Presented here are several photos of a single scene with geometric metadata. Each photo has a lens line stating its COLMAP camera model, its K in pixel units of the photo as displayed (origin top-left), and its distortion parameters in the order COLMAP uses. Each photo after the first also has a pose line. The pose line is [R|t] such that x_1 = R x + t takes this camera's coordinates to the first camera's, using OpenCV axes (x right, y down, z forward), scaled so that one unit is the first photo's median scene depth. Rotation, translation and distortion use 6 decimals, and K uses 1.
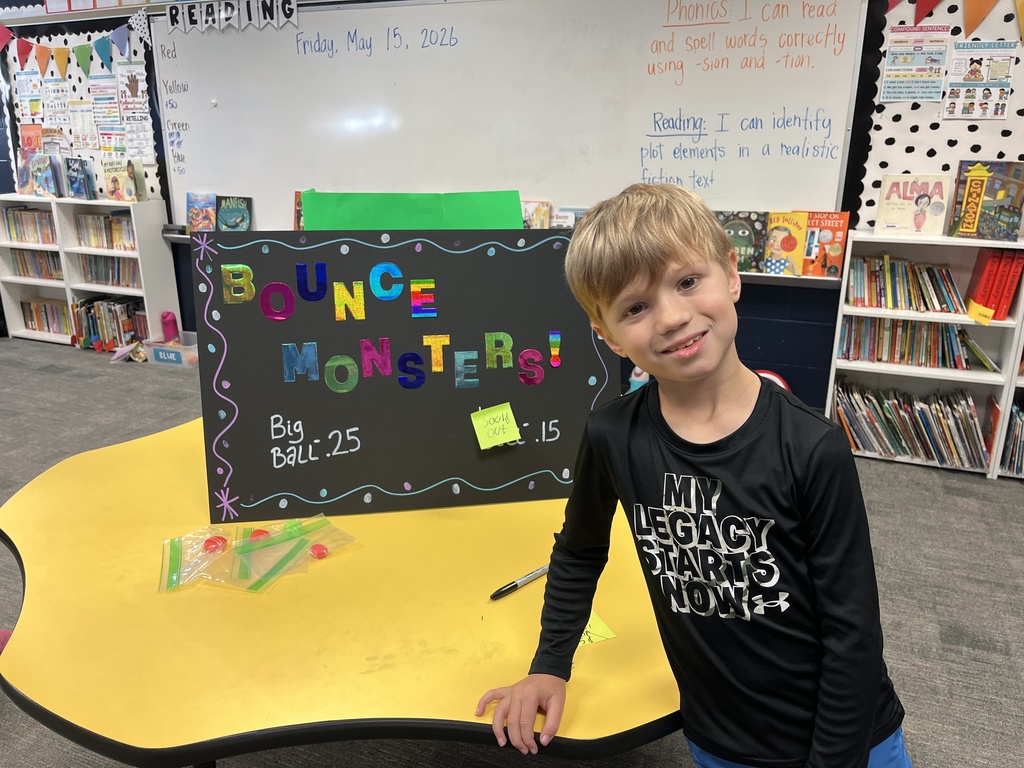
lens RADIAL K [[772.8, 0, 513.8], [0, 772.8, 385.7], [0, 0, 1]] dist [0.038021, -0.072753]
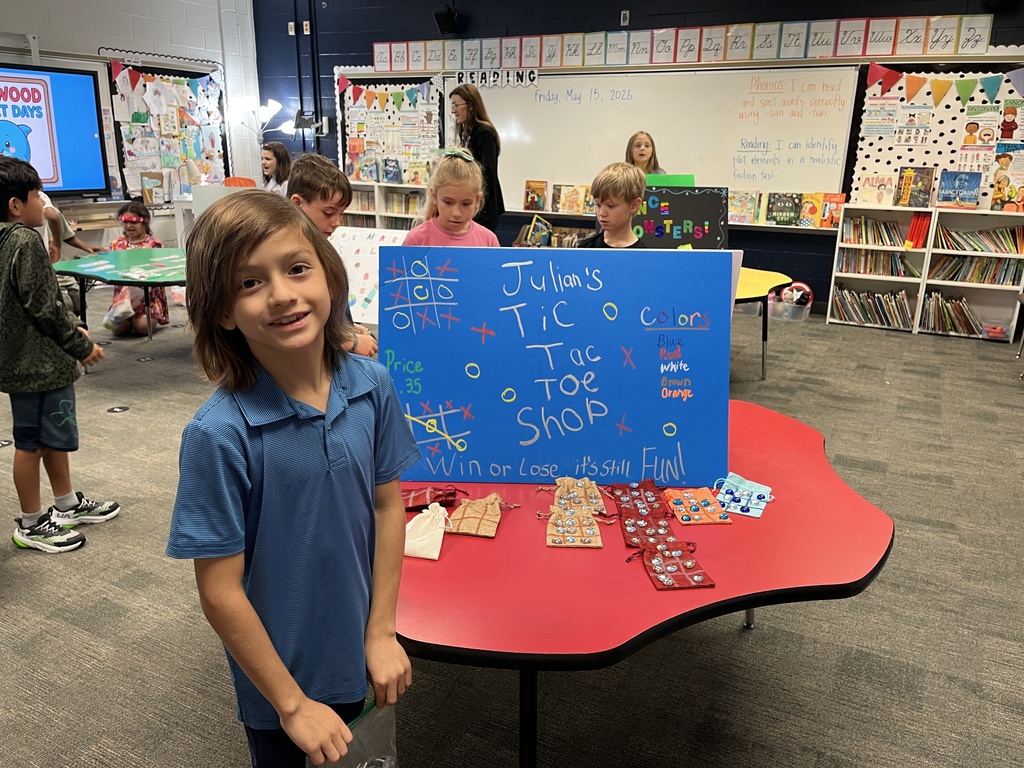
lens RADIAL K [[772.8, 0, 516.3], [0, 772.8, 390.9], [0, 0, 1]] dist [0.038021, -0.072753]
pose [[0.995561, 0.037749, -0.086213, -0.178637], [-0.037474, 0.999286, 0.004803, 0.270223], [0.086332, -0.001551, 0.996265, -0.927810]]
